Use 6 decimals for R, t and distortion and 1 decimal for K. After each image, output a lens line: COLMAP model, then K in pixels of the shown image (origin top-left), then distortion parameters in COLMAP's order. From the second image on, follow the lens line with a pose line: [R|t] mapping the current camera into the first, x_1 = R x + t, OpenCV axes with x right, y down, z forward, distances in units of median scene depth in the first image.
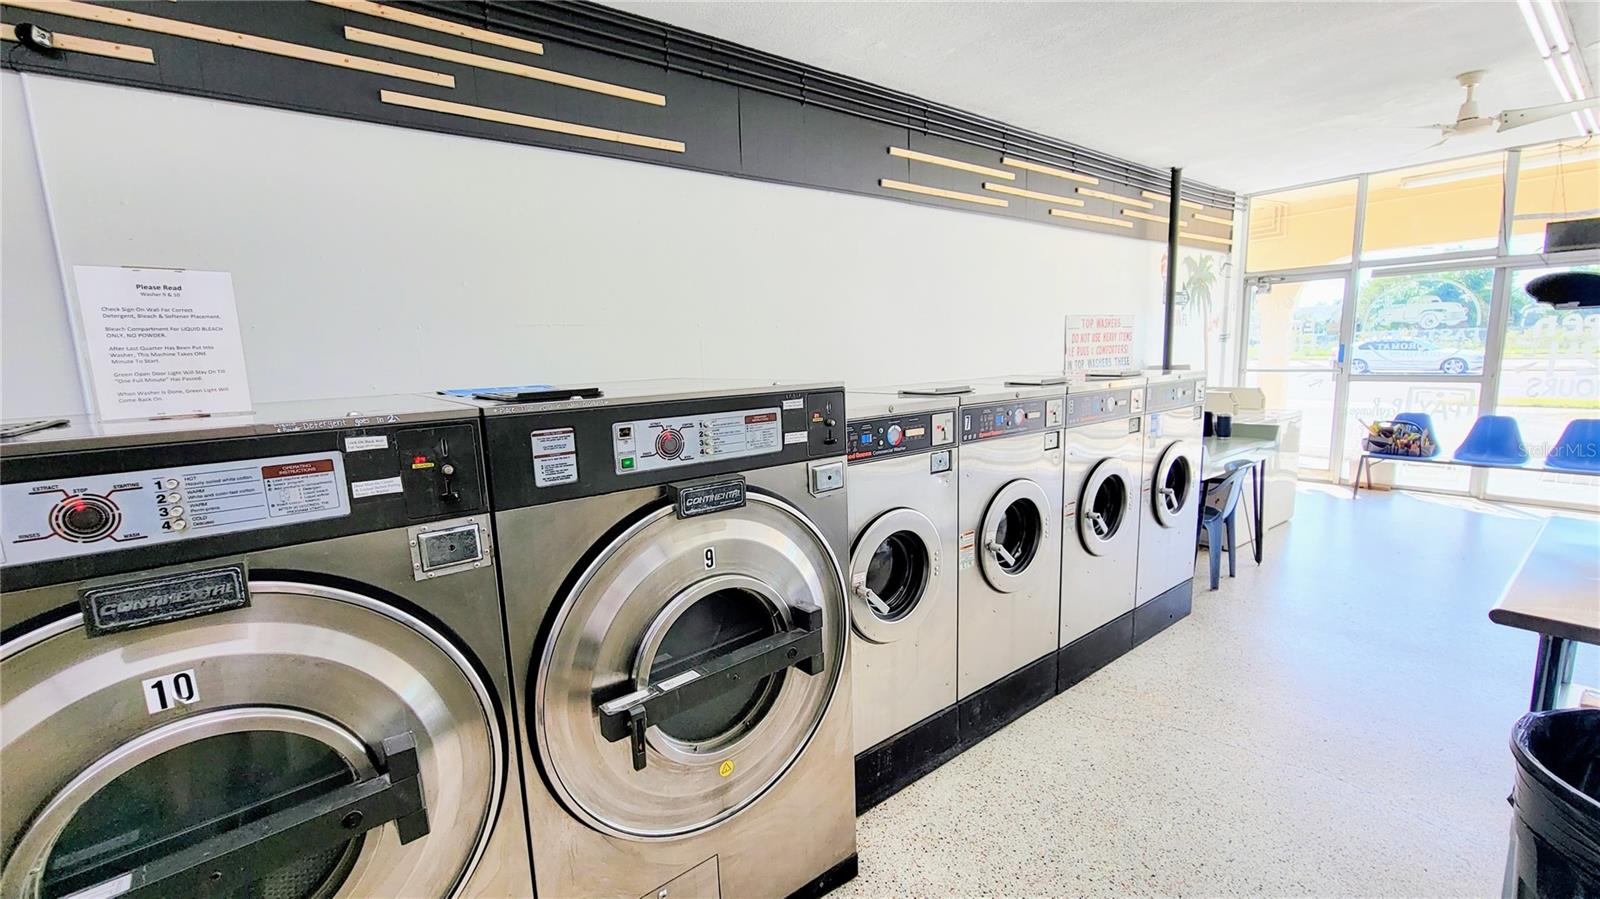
lens RADIAL K [[644.4, 0, 799.8], [0, 644.4, 450.3], [0, 0, 1]] dist [0.002757, 0.000161]
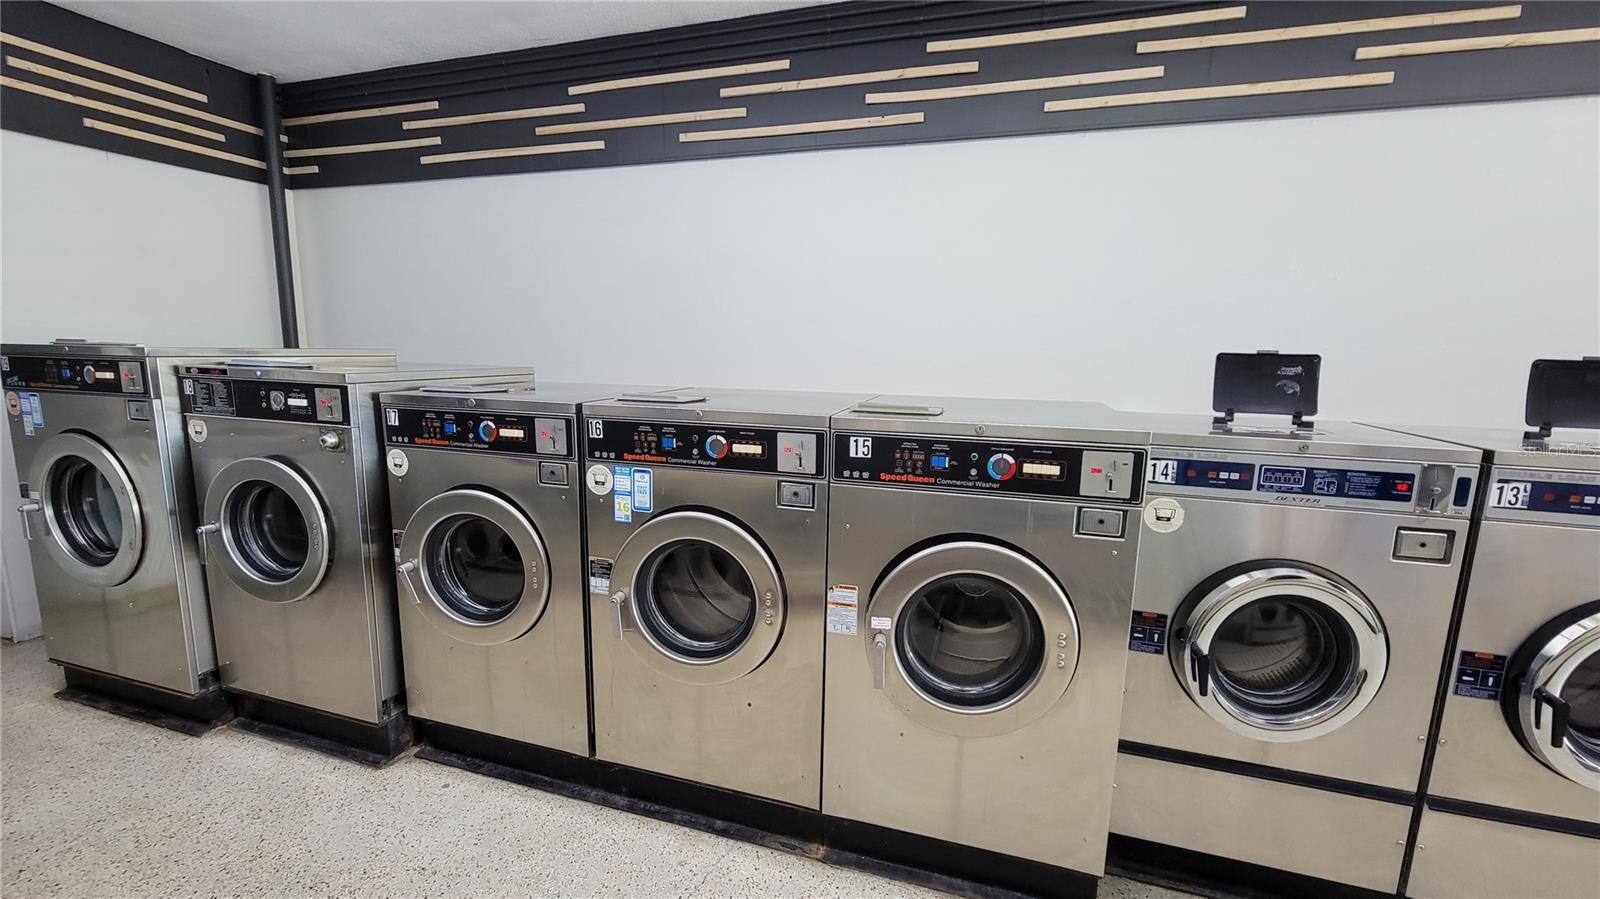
lens RADIAL K [[644.4, 0, 800.6], [0, 644.4, 453.2], [0, 0, 1]] dist [0.002757, 0.000161]
pose [[0.592343, 0.186629, -0.783773, 0.844844], [-0.157932, 0.980825, 0.114193, -0.124496], [0.790055, 0.056141, 0.610459, 0.511931]]
